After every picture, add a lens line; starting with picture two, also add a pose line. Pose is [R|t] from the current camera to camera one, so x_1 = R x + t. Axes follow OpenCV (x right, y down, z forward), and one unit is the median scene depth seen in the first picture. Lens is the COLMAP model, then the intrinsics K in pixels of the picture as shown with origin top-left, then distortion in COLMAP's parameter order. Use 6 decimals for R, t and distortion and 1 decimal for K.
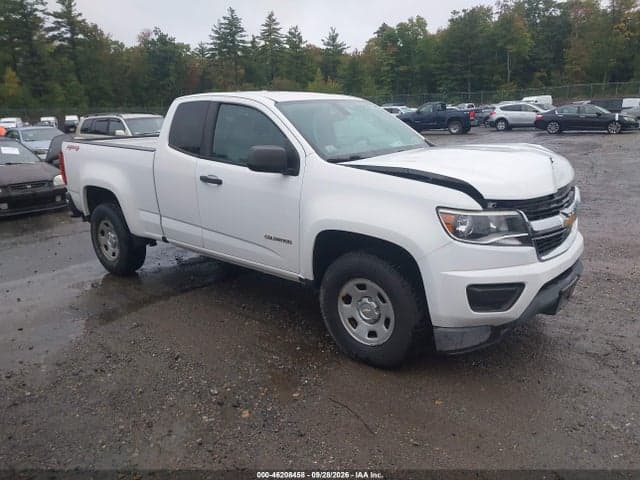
lens RADIAL K [[506.9, 0, 320.0], [0, 506.9, 240.0], [0, 0, 1]] dist [0.006913, 0.001357]
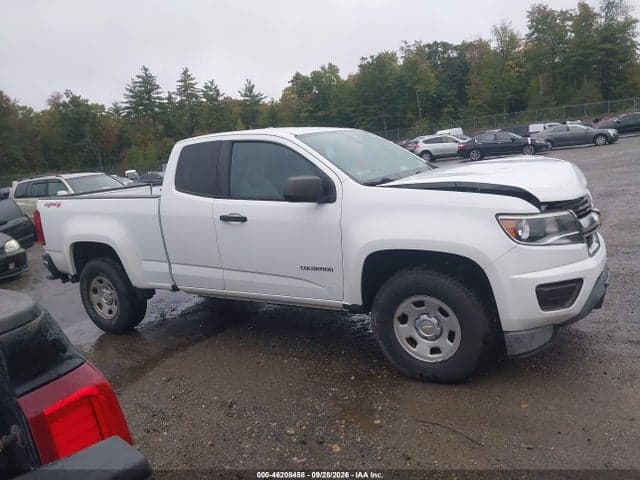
lens RADIAL K [[504.4, 0, 318.0], [0, 504.4, 240.1], [0, 0, 1]] dist [0.001379, 0.010058]
pose [[0.984988, -0.102569, 0.138846, -0.144265], [0.114231, 0.990325, -0.078787, 0.013872], [-0.129422, 0.093465, 0.987175, 0.017366]]
